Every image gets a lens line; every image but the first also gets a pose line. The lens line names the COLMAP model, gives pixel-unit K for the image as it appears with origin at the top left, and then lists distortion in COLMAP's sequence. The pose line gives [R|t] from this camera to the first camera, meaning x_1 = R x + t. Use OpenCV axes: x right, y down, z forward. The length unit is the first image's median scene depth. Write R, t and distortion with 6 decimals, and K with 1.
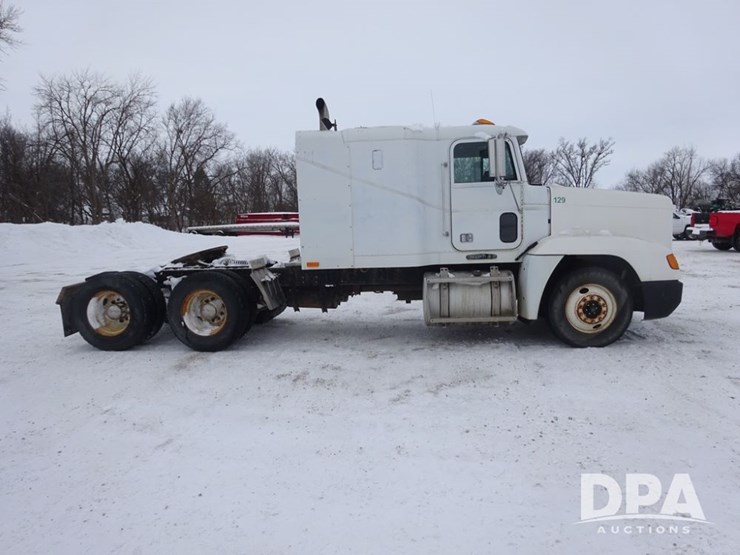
lens RADIAL K [[543.2, 0, 370.5], [0, 543.2, 278.1], [0, 0, 1]] dist [0.001756, -0.003630]
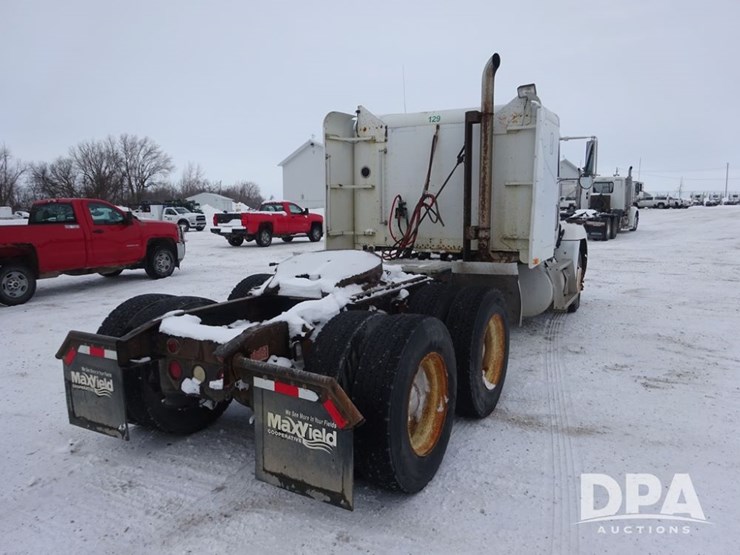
lens RADIAL K [[543.2, 0, 371.3], [0, 543.2, 278.5], [0, 0, 1]] dist [0.001756, -0.003630]
pose [[0.388053, -0.094579, 0.916771, -0.955738], [0.100612, 0.993123, 0.059869, -0.073170], [-0.916129, 0.069006, 0.394900, 0.909152]]
